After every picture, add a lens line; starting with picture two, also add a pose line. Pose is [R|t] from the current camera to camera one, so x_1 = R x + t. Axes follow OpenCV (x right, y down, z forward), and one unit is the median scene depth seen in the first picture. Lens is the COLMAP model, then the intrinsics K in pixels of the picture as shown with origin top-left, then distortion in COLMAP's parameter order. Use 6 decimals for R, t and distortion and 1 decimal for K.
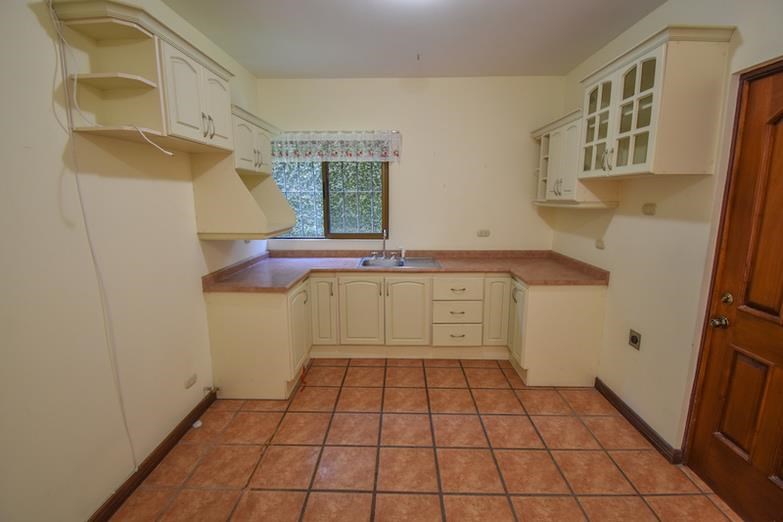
lens RADIAL K [[359.5, 0, 387.2], [0, 359.5, 258.9], [0, 0, 1]] dist [-0.046730, -0.001044]
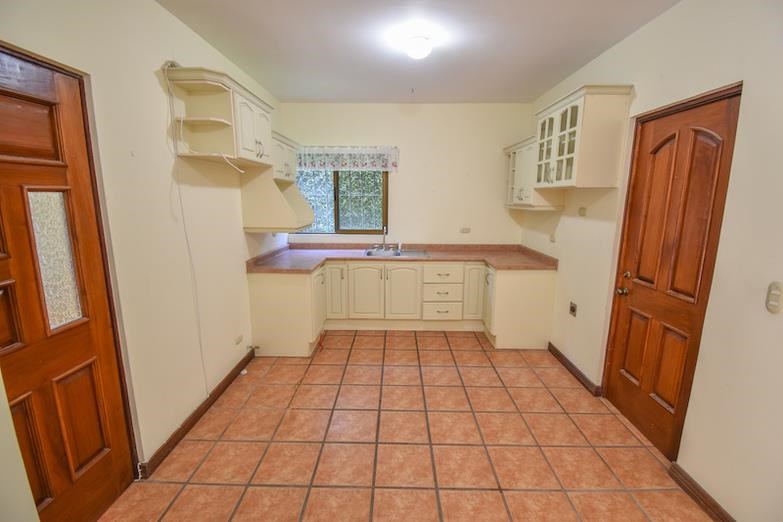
lens RADIAL K [[359.5, 0, 394.3], [0, 359.5, 262.3], [0, 0, 1]] dist [-0.046730, -0.001044]
pose [[0.999504, 0.003803, 0.031246, -0.017574], [-0.004087, 0.999951, 0.009026, 0.041440], [-0.031211, -0.009150, 0.999471, -0.330933]]
